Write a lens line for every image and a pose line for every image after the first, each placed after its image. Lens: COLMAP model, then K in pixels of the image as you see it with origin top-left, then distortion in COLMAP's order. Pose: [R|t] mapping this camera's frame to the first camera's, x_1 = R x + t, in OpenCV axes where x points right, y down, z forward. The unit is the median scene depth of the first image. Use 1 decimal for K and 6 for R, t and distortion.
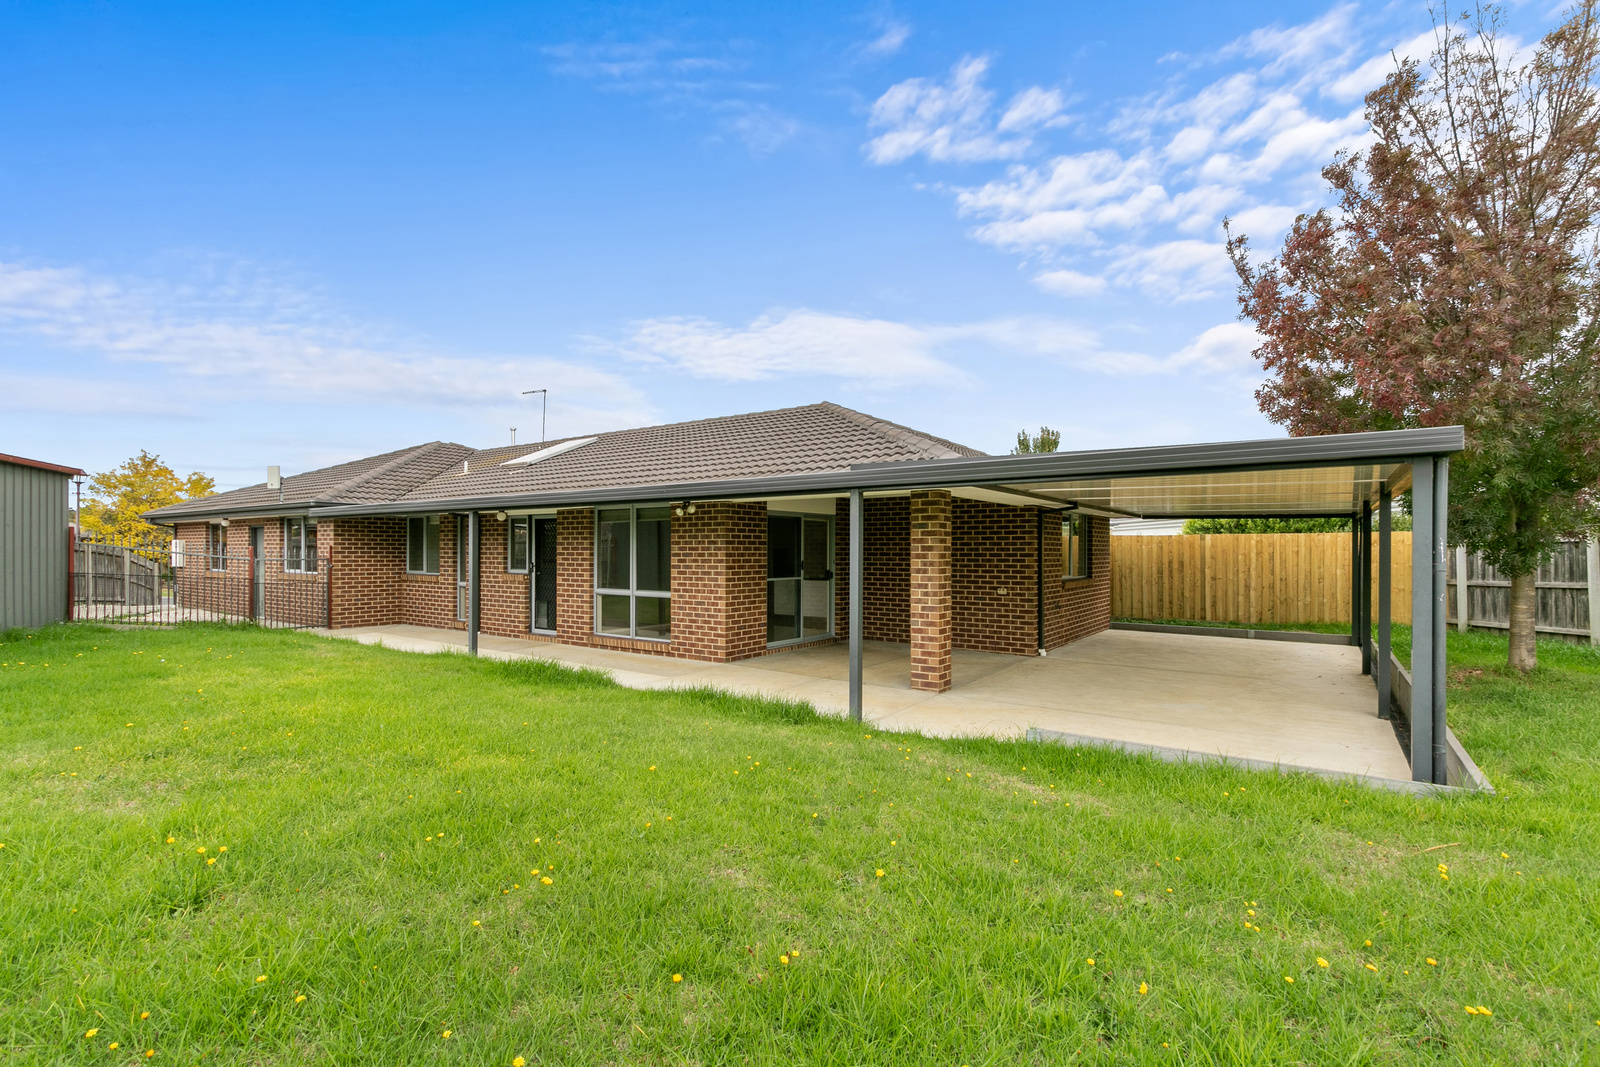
lens RADIAL K [[740.1, 0, 784.4], [0, 740.1, 545.6], [0, 0, 1]] dist [0.011604, -0.003776]
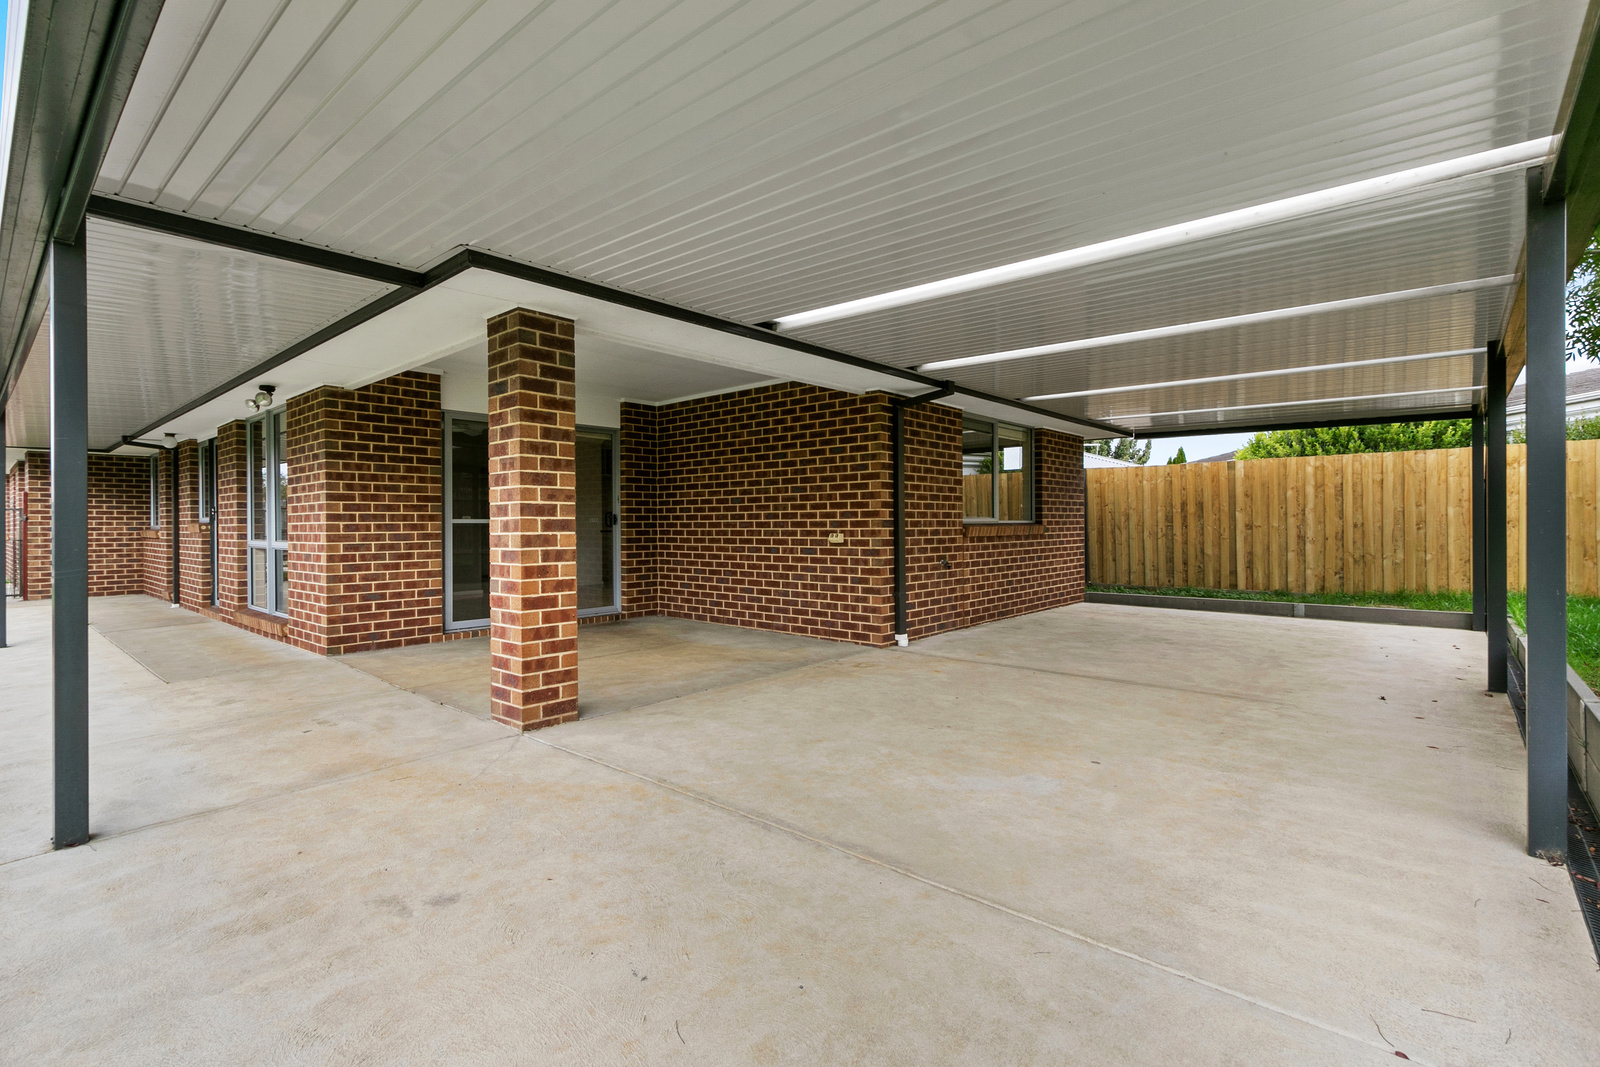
lens RADIAL K [[740.1, 0, 781.2], [0, 740.1, 525.4], [0, 0, 1]] dist [0.011604, -0.003776]
pose [[0.994266, -0.009019, -0.106555, 0.248133], [0.009808, 0.999928, 0.006884, 0.036992], [0.106485, -0.007890, 0.994283, 0.313207]]
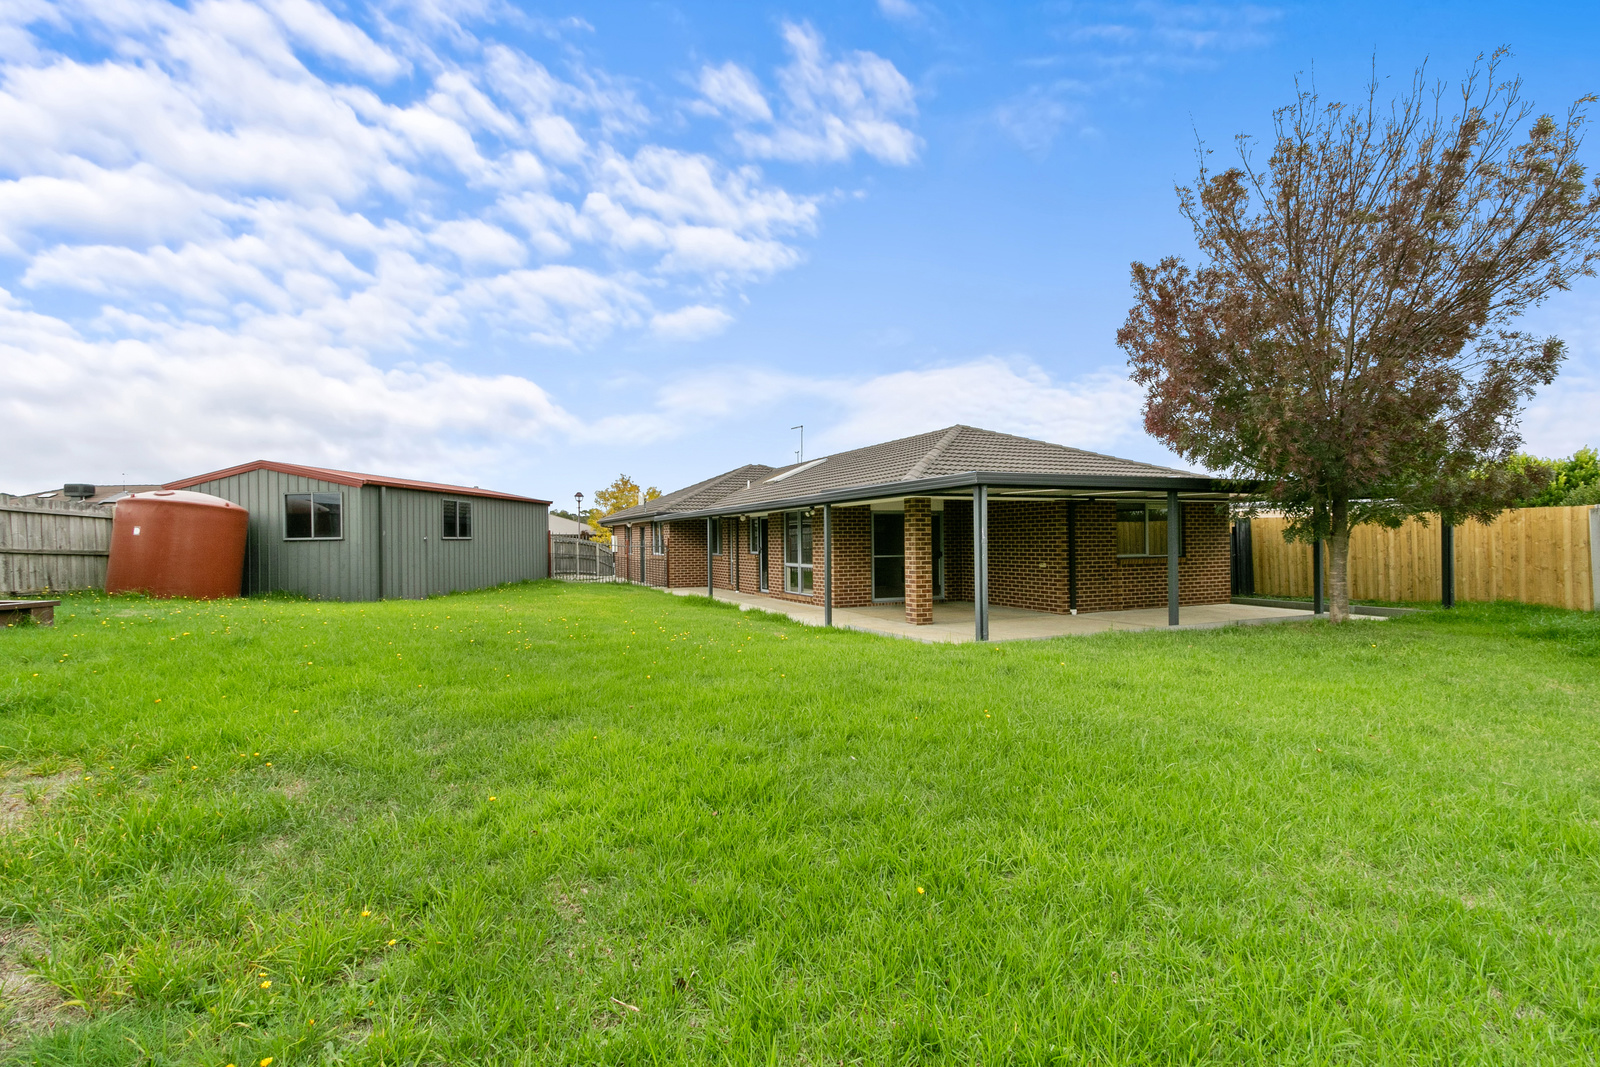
lens RADIAL K [[740.1, 0, 780.0], [0, 740.1, 529.1], [0, 0, 1]] dist [0.011604, -0.003776]
pose [[0.862455, -0.020234, -0.505730, 0.444188], [0.017060, 0.999795, -0.010908, 0.002572], [0.505847, 0.000780, 0.862623, -0.306418]]
